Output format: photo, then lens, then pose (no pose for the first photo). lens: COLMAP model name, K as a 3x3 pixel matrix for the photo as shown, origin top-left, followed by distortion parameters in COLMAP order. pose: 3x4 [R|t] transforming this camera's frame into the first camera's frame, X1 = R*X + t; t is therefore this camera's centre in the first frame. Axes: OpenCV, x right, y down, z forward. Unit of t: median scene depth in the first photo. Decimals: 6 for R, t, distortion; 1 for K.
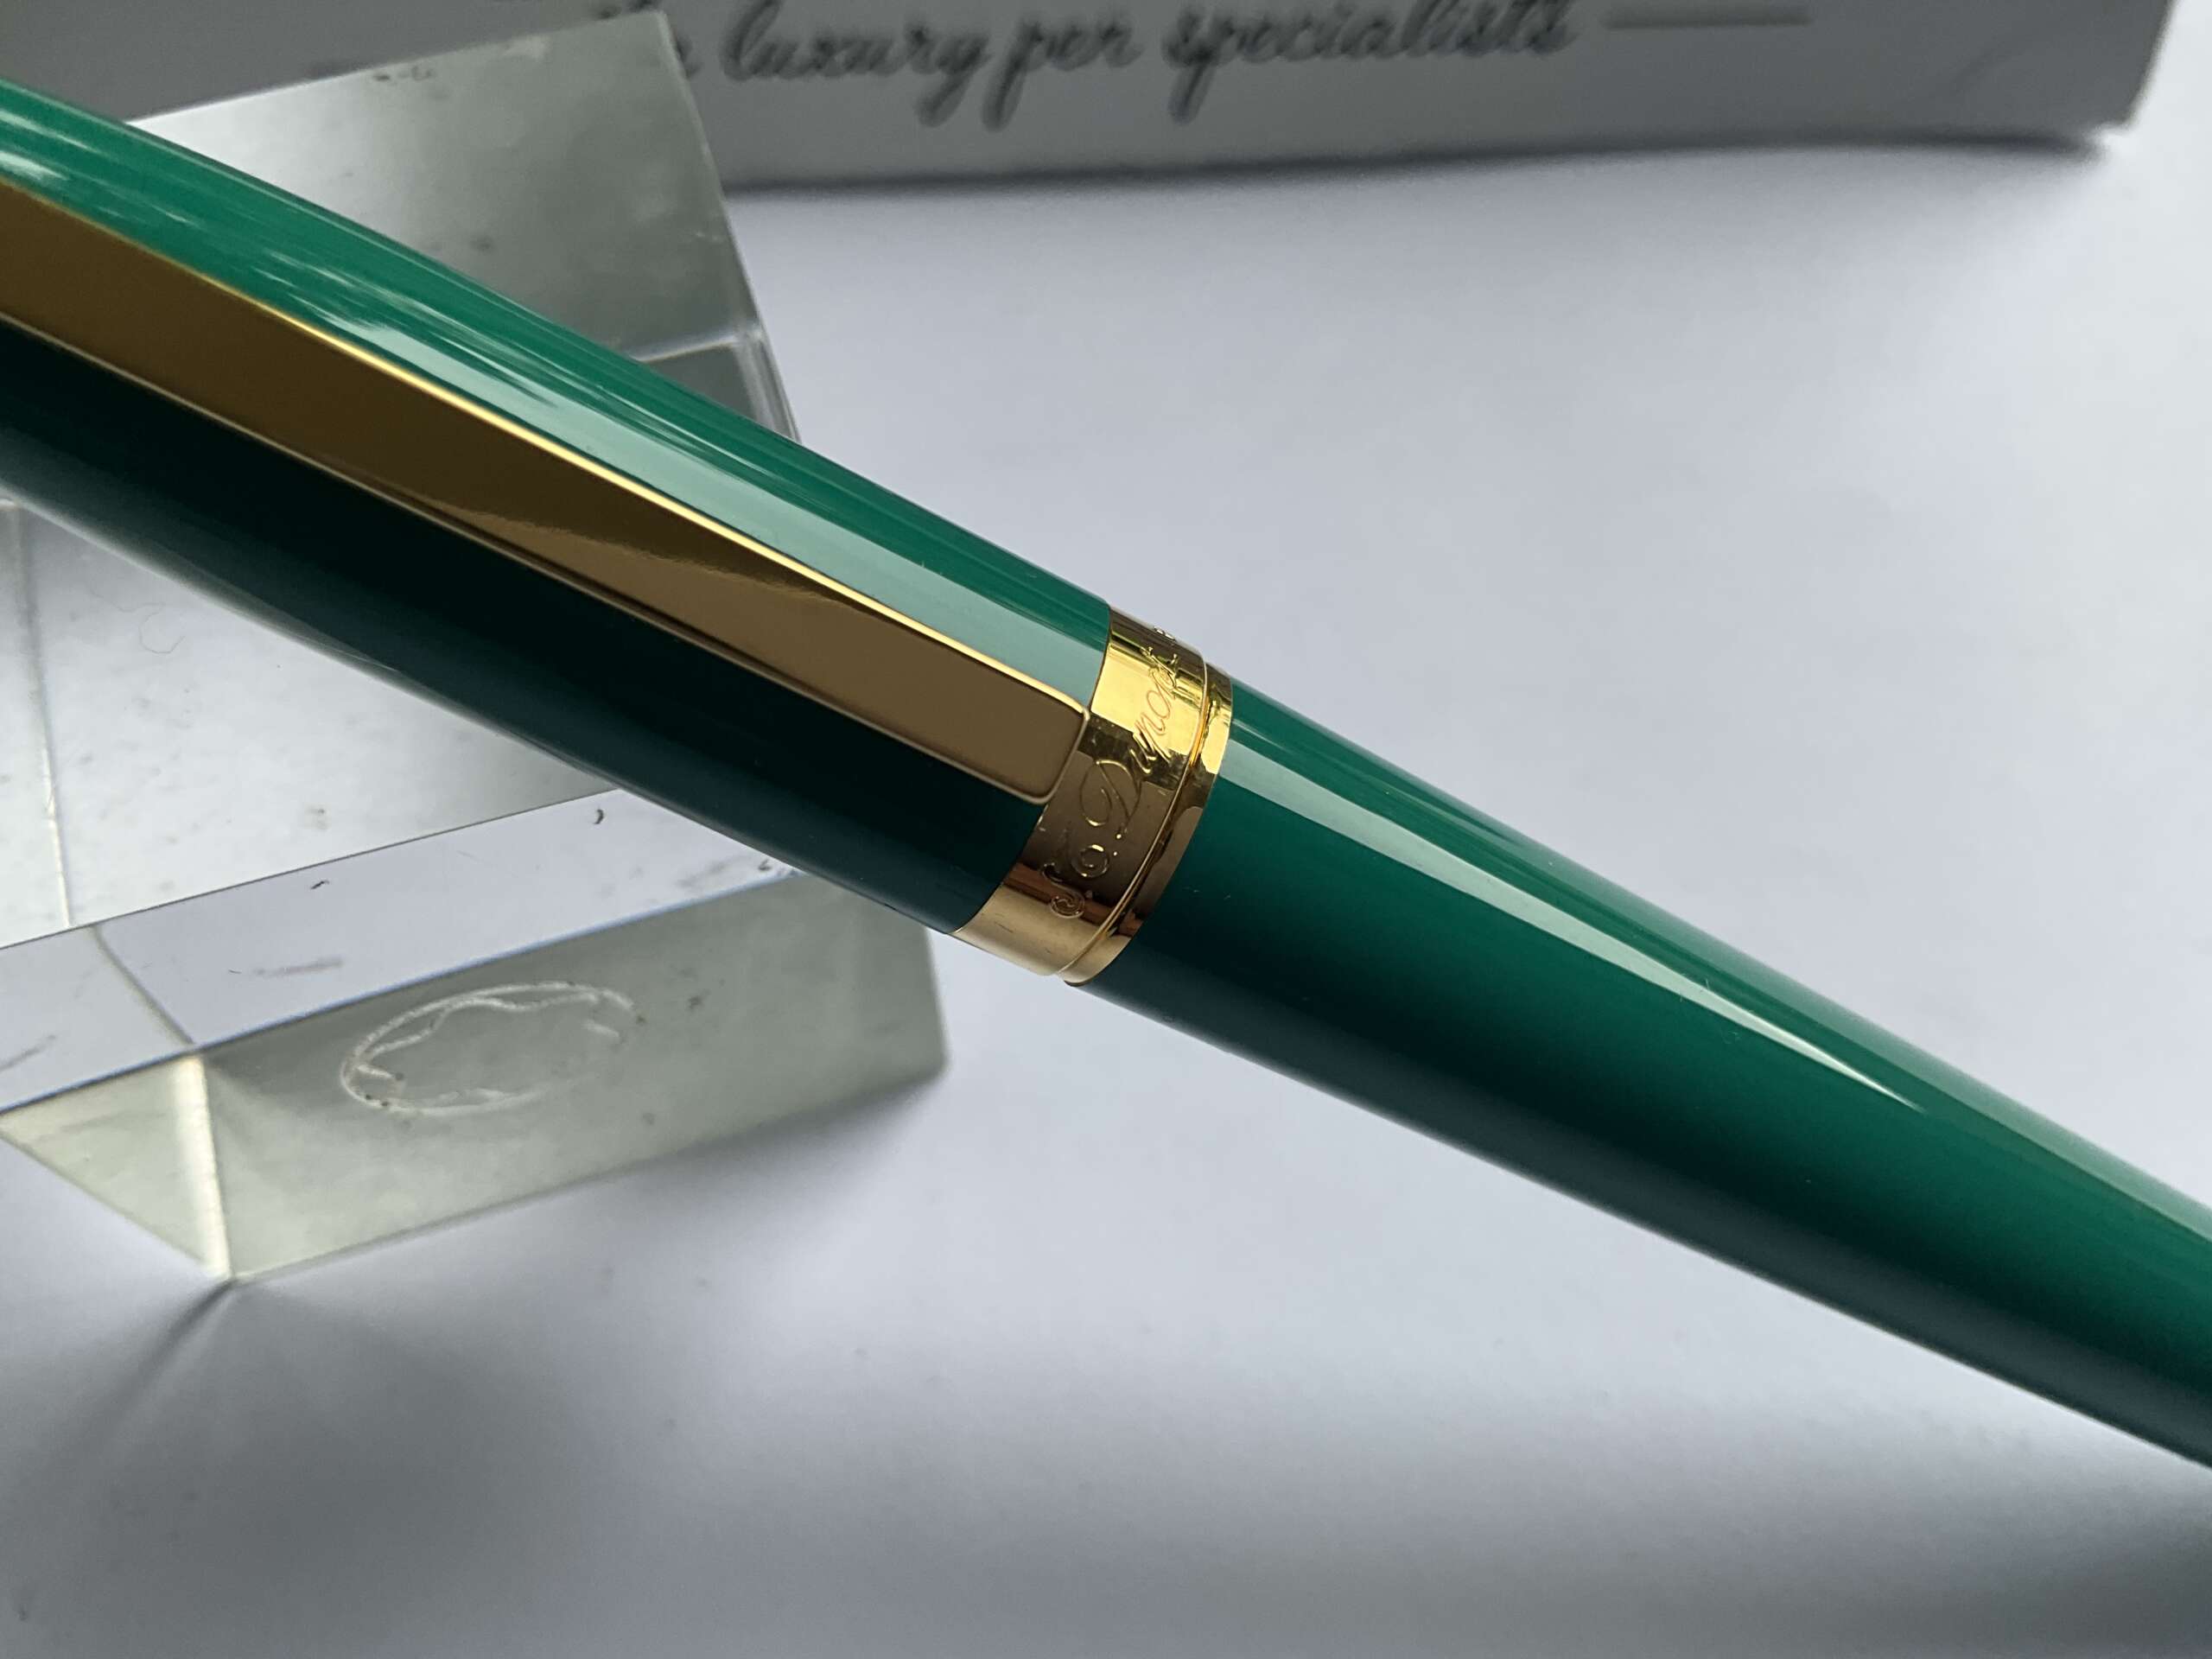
lens RADIAL K [[1877.0, 0, 1106.0], [0, 1877.0, 829.5], [0, 0, 1]] dist [0.159158, -0.388689]
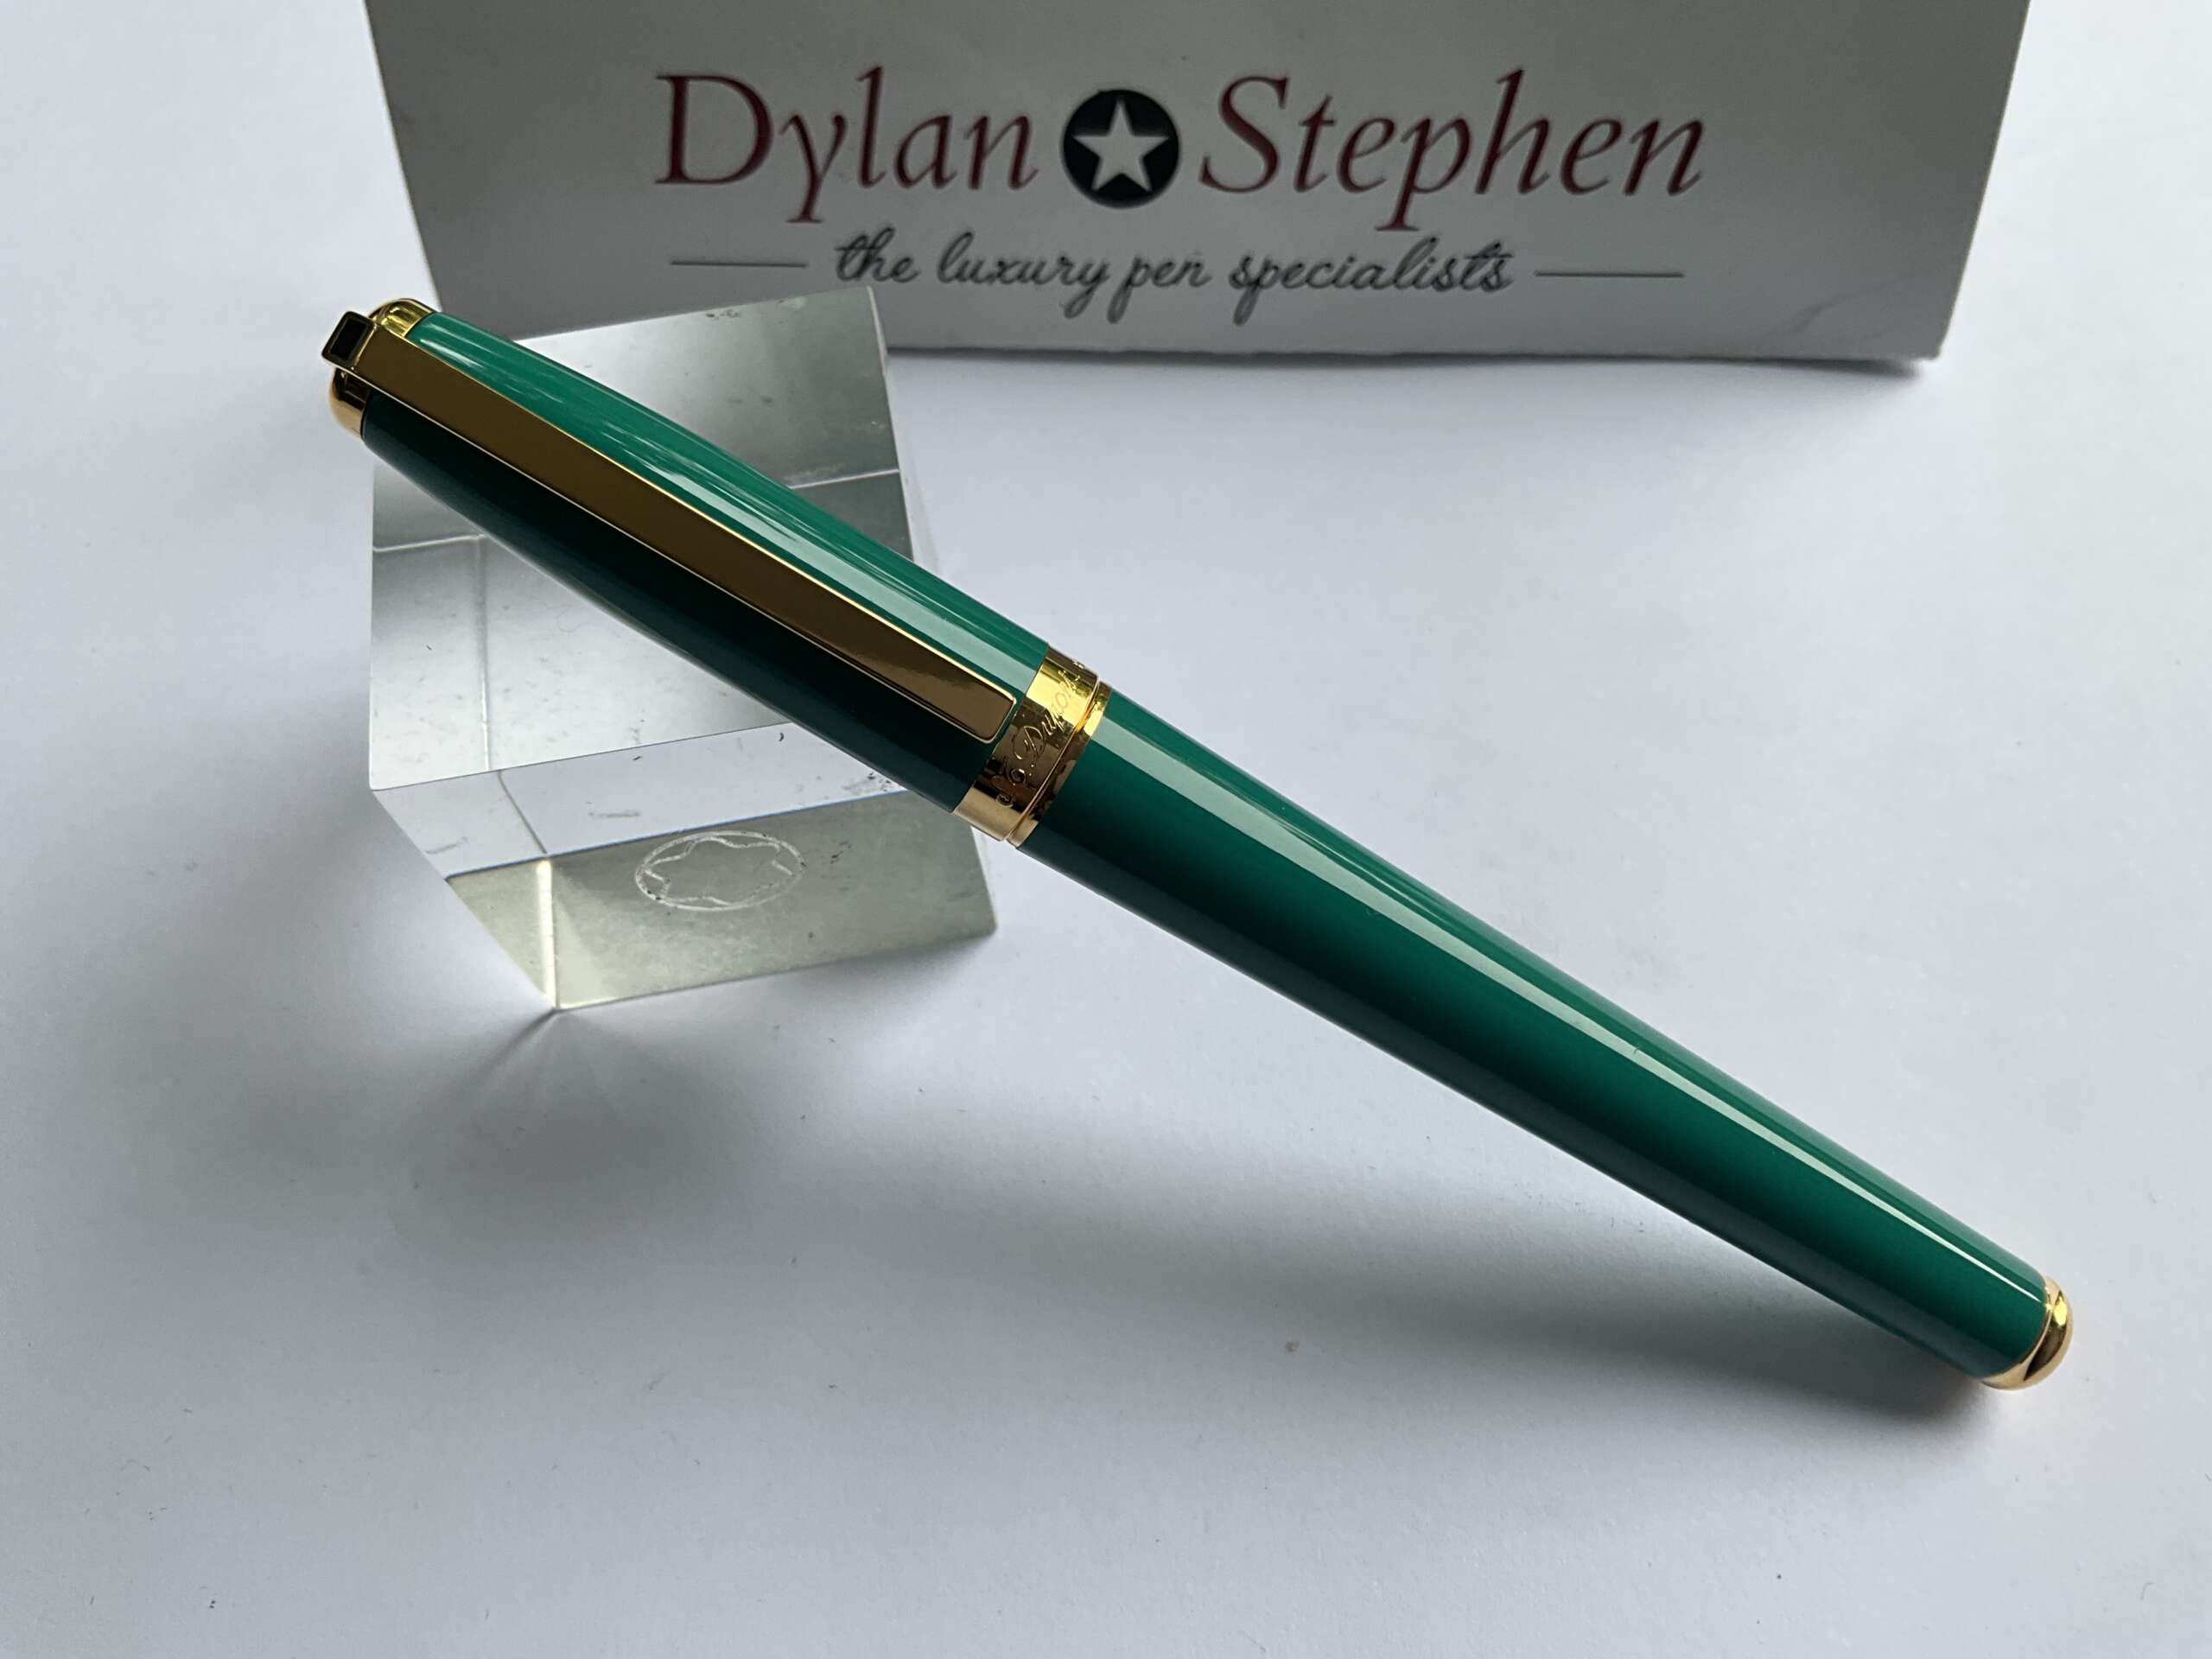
lens RADIAL K [[1877.0, 0, 1106.0], [0, 1877.0, 829.5], [0, 0, 1]] dist [0.159158, -0.388689]
pose [[0.985765, 0.092259, -0.140552, 0.246655], [-0.094966, 0.995400, -0.012657, 0.060075], [0.138738, 0.025824, 0.989992, -0.617219]]
